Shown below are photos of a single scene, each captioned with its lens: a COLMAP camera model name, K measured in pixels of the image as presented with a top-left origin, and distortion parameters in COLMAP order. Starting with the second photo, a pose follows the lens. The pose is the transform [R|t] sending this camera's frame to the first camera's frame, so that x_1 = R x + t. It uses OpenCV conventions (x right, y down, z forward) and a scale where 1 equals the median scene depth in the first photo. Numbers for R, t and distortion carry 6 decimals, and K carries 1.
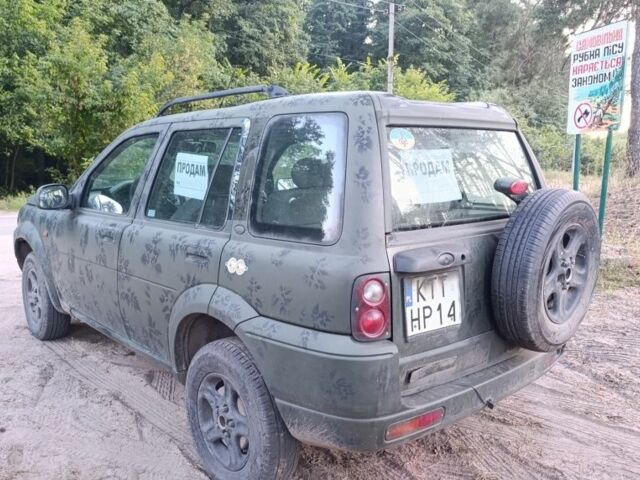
lens RADIAL K [[595.1, 0, 318.4], [0, 595.1, 239.7], [0, 0, 1]] dist [0.025801, 0.000000]
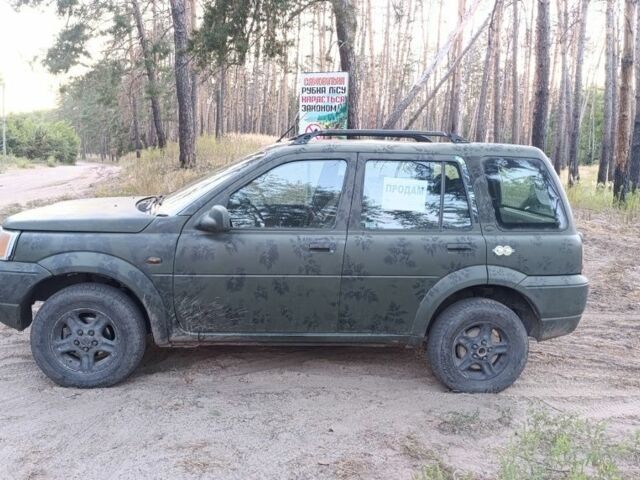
lens RADIAL K [[595.1, 0, 319.7], [0, 595.1, 239.6], [0, 0, 1]] dist [0.025801, 0.000000]
pose [[0.591739, -0.104737, 0.799296, -0.733938], [0.082721, 0.994179, 0.069033, -0.059109], [-0.801874, 0.025269, 0.596959, 0.178975]]
